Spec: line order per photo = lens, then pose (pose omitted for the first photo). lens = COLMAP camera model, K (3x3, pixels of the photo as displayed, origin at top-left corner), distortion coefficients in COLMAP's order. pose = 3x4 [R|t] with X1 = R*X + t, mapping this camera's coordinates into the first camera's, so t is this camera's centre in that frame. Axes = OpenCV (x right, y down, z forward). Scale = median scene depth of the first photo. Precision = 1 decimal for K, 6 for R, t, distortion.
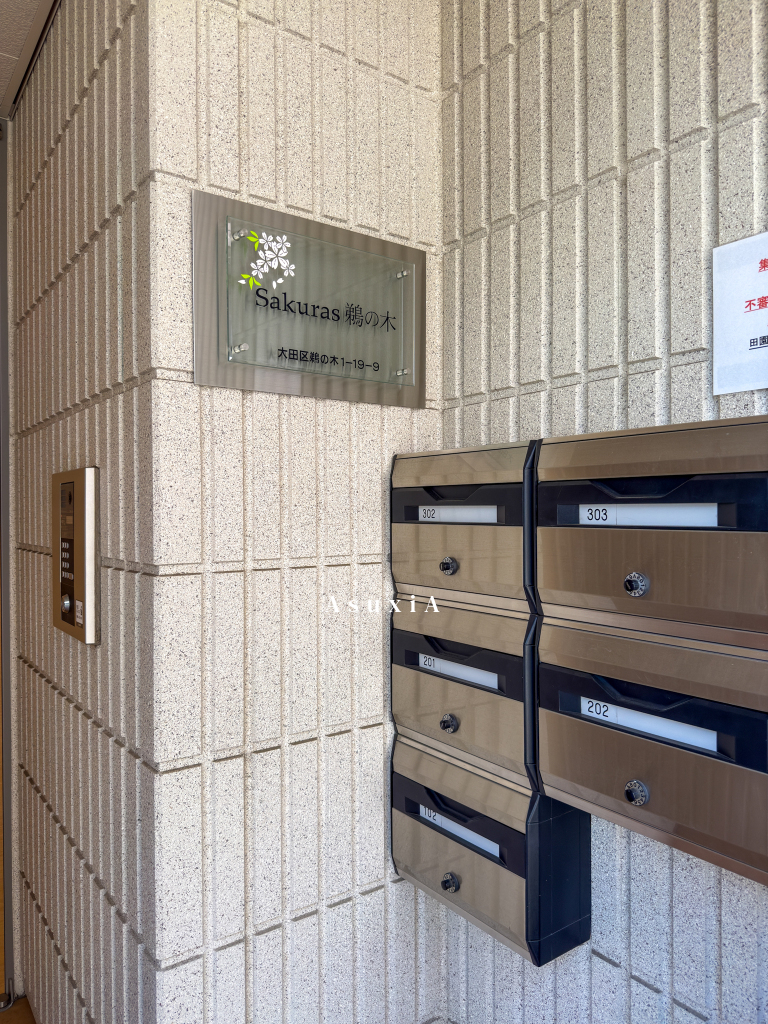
lens RADIAL K [[733.5, 0, 379.7], [0, 733.5, 521.0], [0, 0, 1]] dist [0.019856, -0.024188]
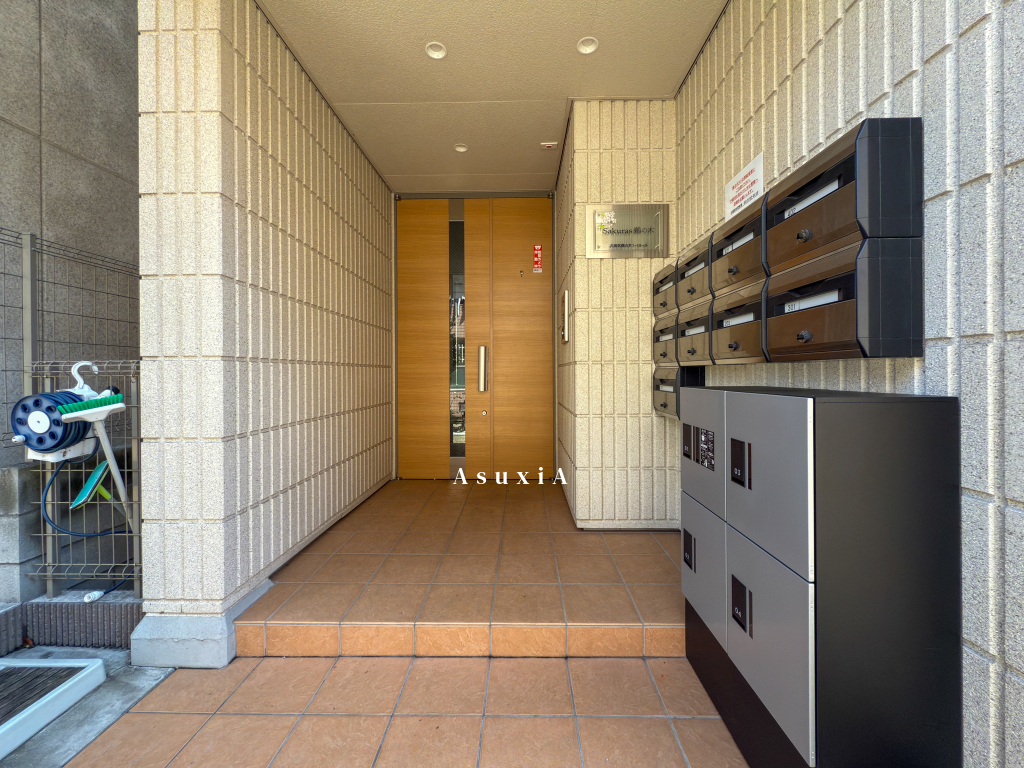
lens RADIAL K [[407.6, 0, 514.6], [0, 407.6, 375.4], [0, 0, 1]] dist [-0.002944, 0.000508]
pose [[0.801698, 0.002943, -0.597722, 0.617681], [-0.001618, 0.999995, 0.002754, 0.356130], [0.597727, -0.001241, 0.801698, -0.761024]]
